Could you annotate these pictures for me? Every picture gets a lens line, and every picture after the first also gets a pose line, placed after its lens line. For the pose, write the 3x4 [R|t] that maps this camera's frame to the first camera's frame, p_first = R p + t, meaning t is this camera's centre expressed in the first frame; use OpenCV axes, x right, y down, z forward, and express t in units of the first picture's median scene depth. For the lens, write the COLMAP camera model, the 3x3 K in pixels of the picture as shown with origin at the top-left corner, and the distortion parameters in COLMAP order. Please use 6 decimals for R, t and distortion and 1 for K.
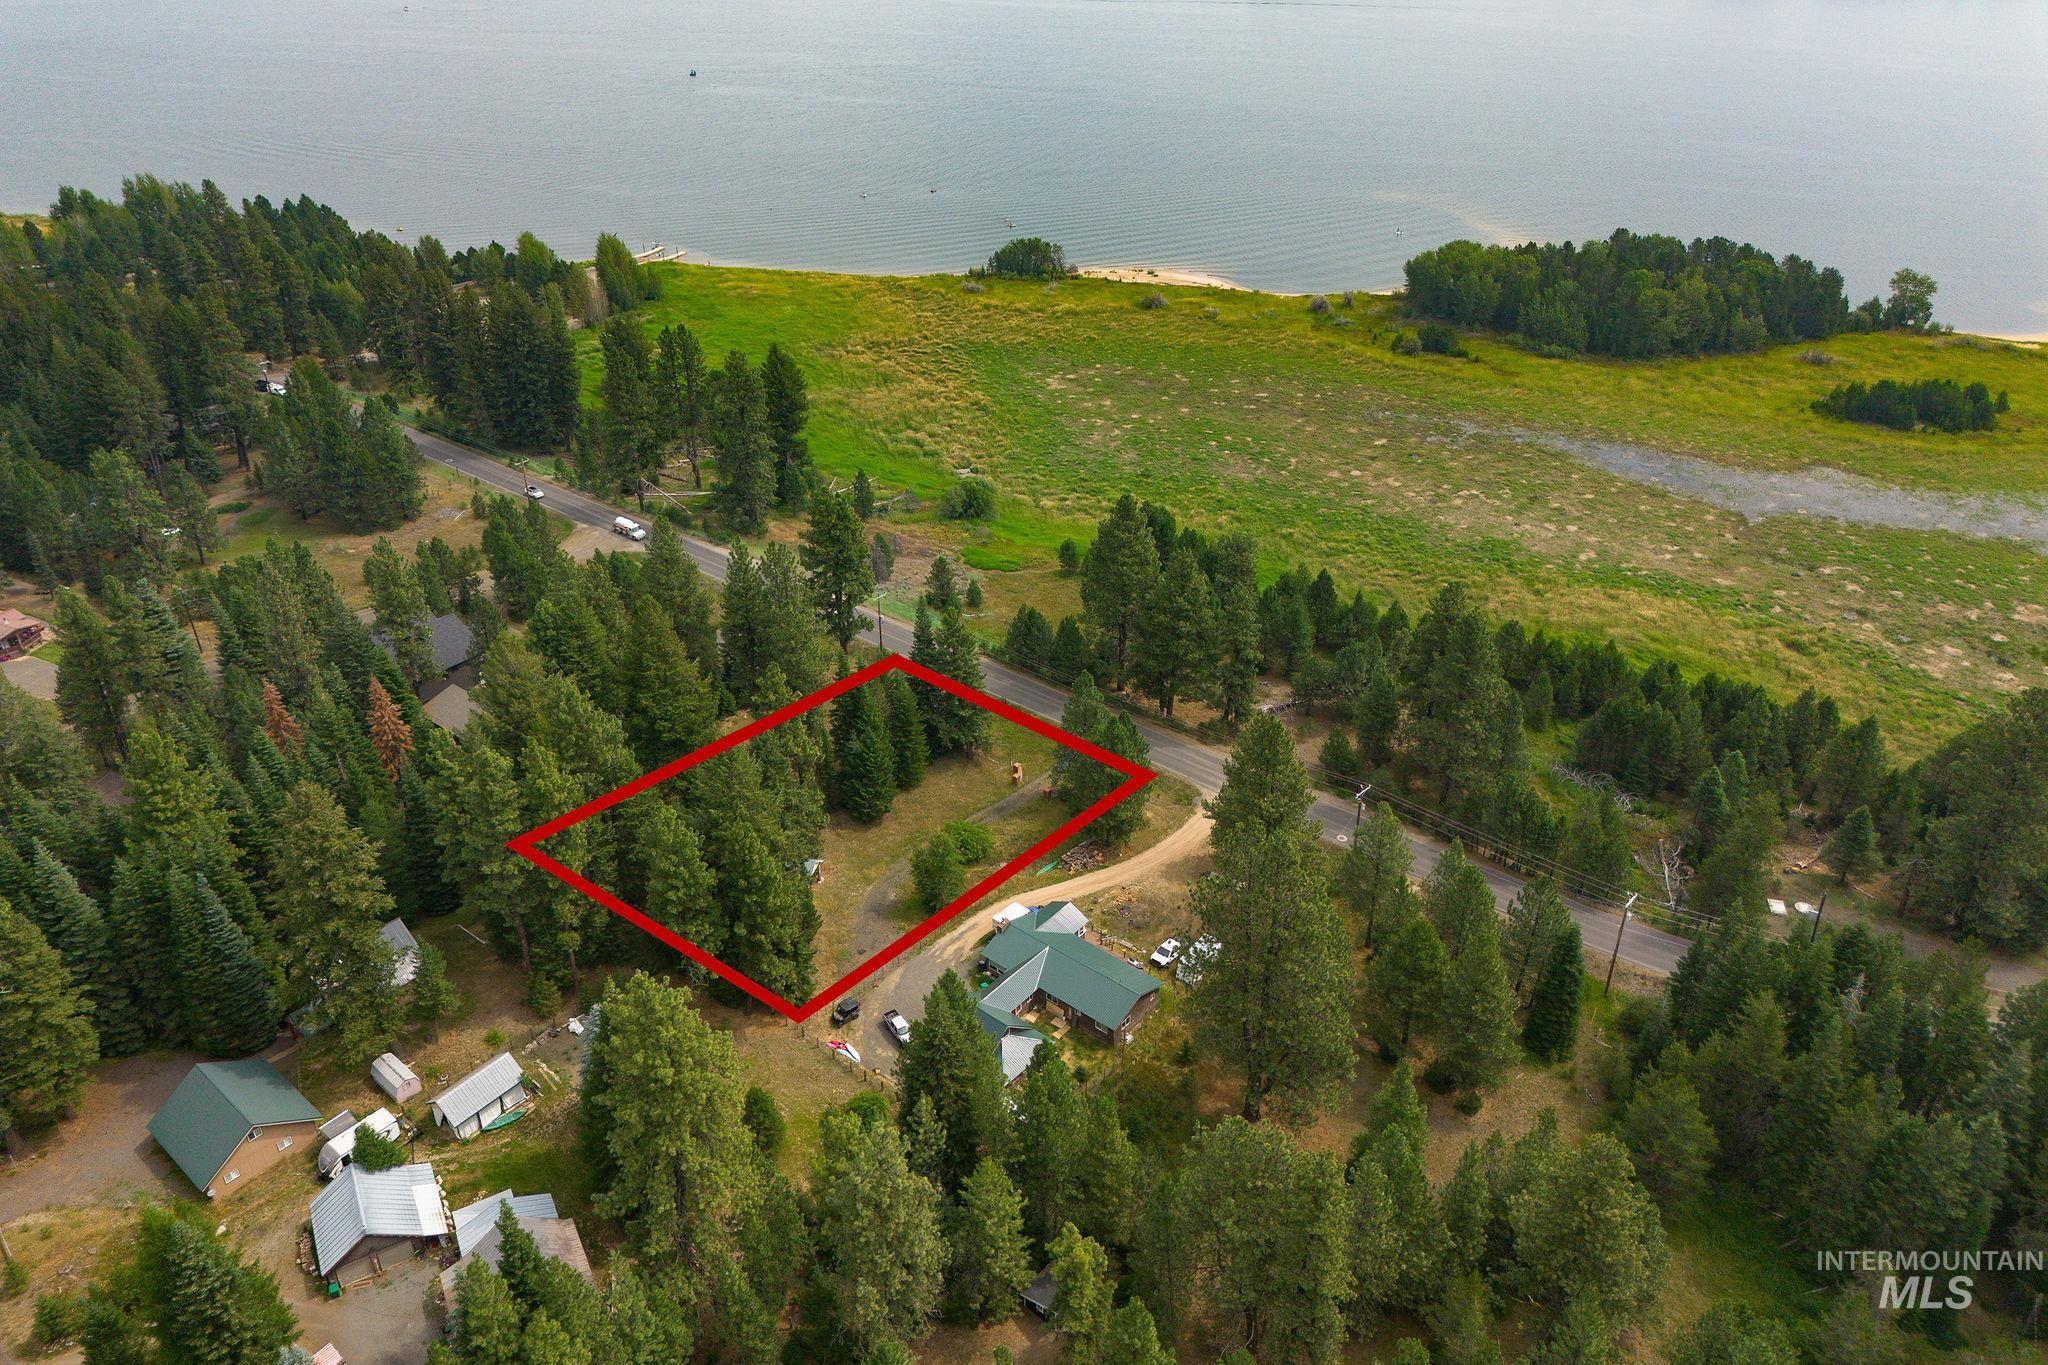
lens RADIAL K [[1444.5, 0, 1010.0], [0, 1444.5, 673.1], [0, 0, 1]] dist [0.060280, -0.053277]
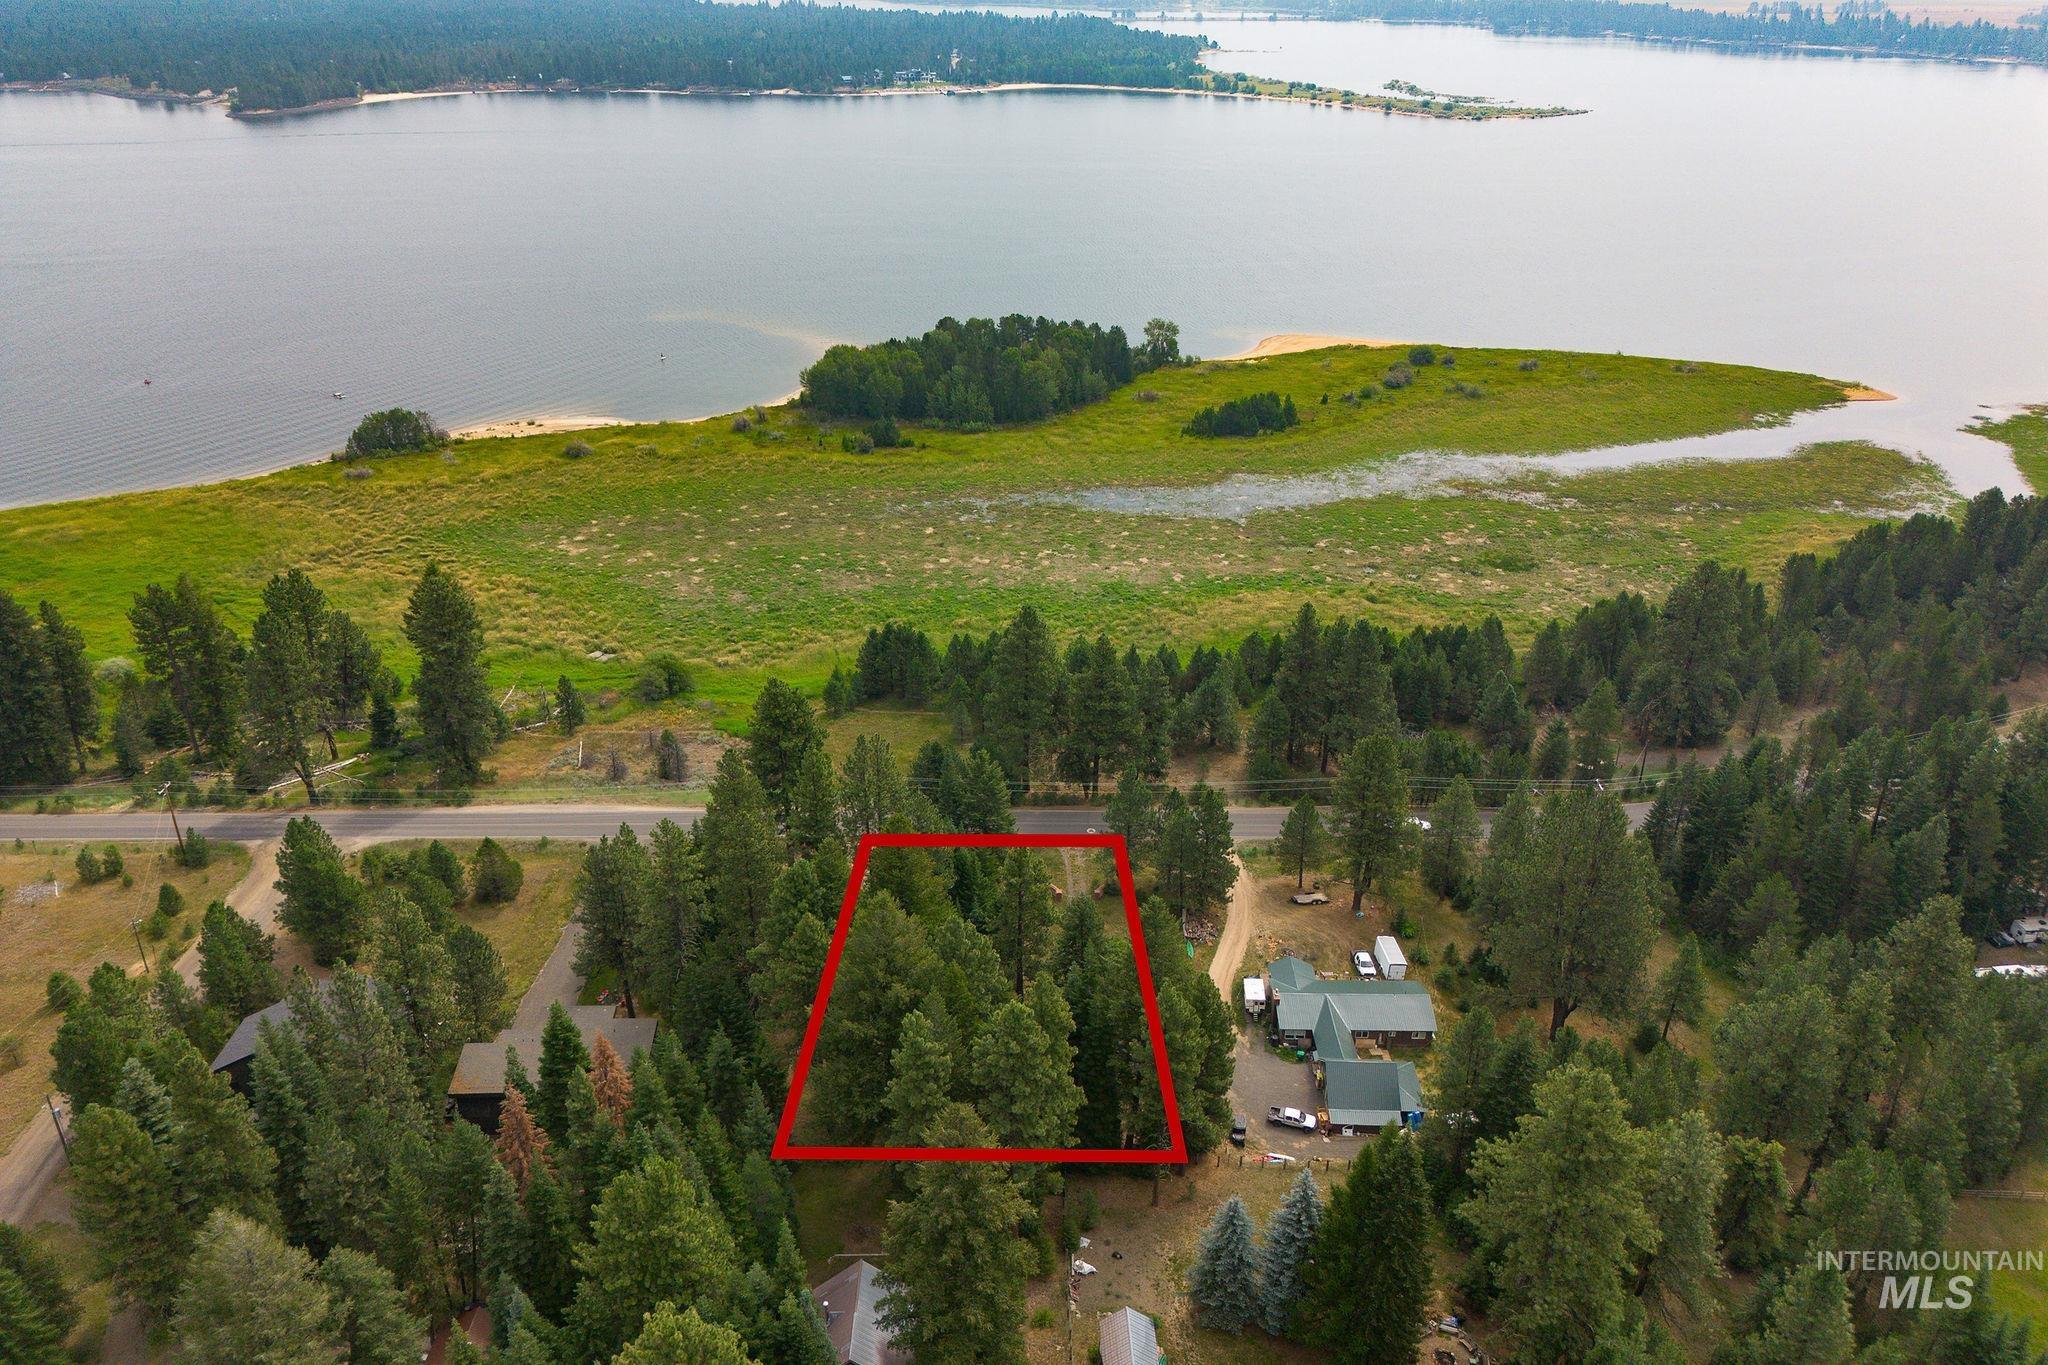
lens RADIAL K [[1444.5, 0, 1019.5], [0, 1444.5, 668.9], [0, 0, 1]] dist [0.060280, -0.053277]
pose [[0.771346, -0.272484, 0.575132, -0.302738], [0.312578, 0.949400, 0.030584, -0.063715], [-0.554364, 0.156183, 0.817488, 0.082350]]
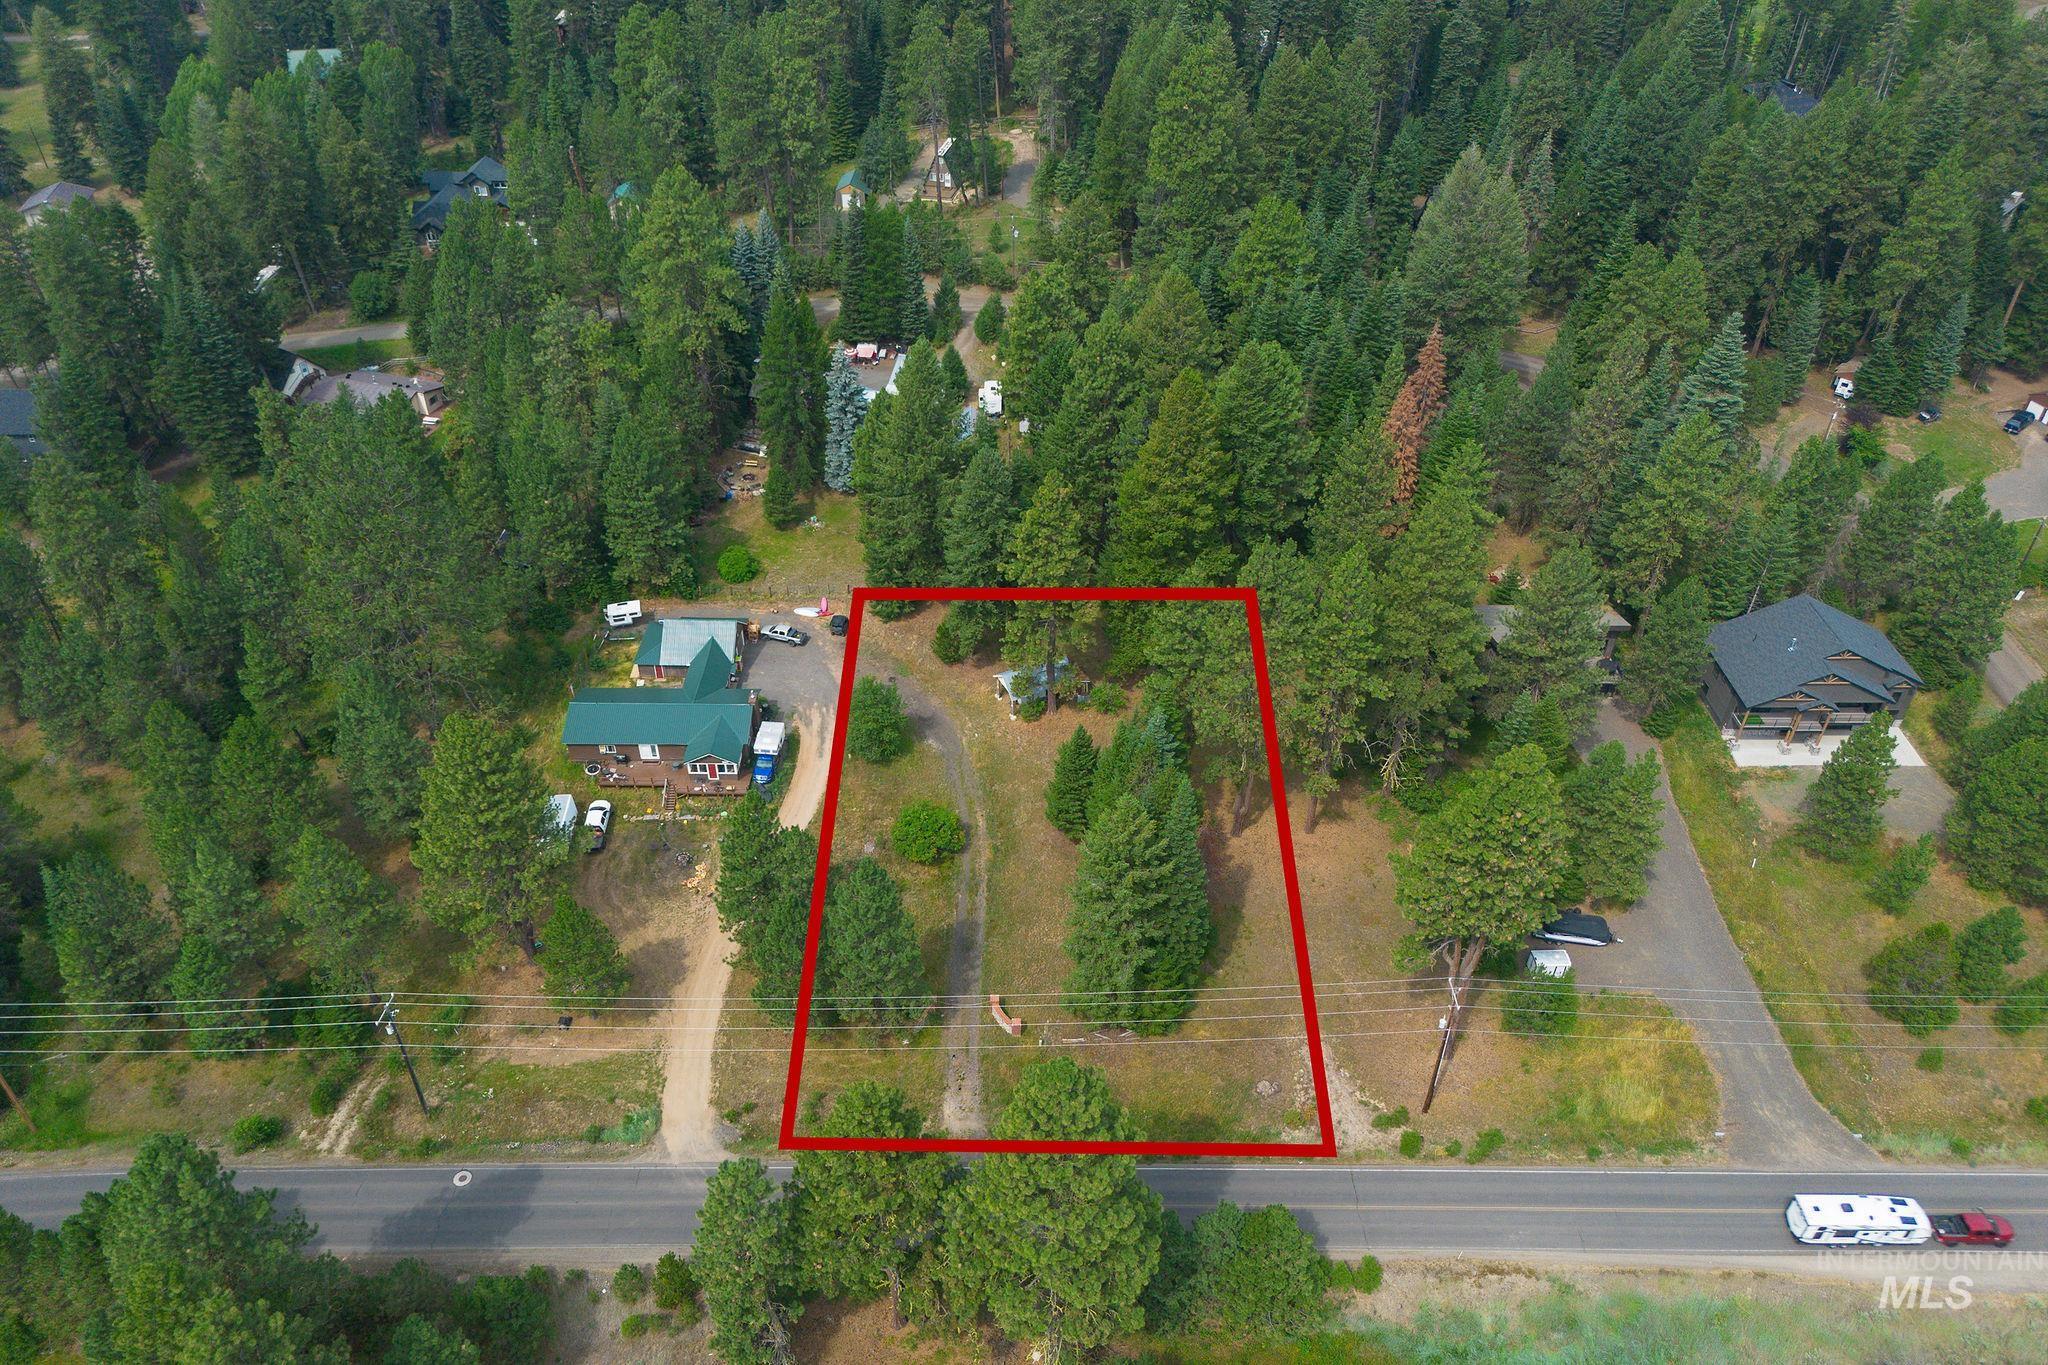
lens RADIAL K [[1444.5, 0, 1023.7], [0, 1444.5, 697.4], [0, 0, 1]] dist [0.060280, -0.053277]
pose [[-0.765255, 0.401802, -0.502932, 0.138880], [-0.322690, 0.436588, 0.839799, -0.277832], [0.557007, 0.804951, -0.204443, 0.552147]]
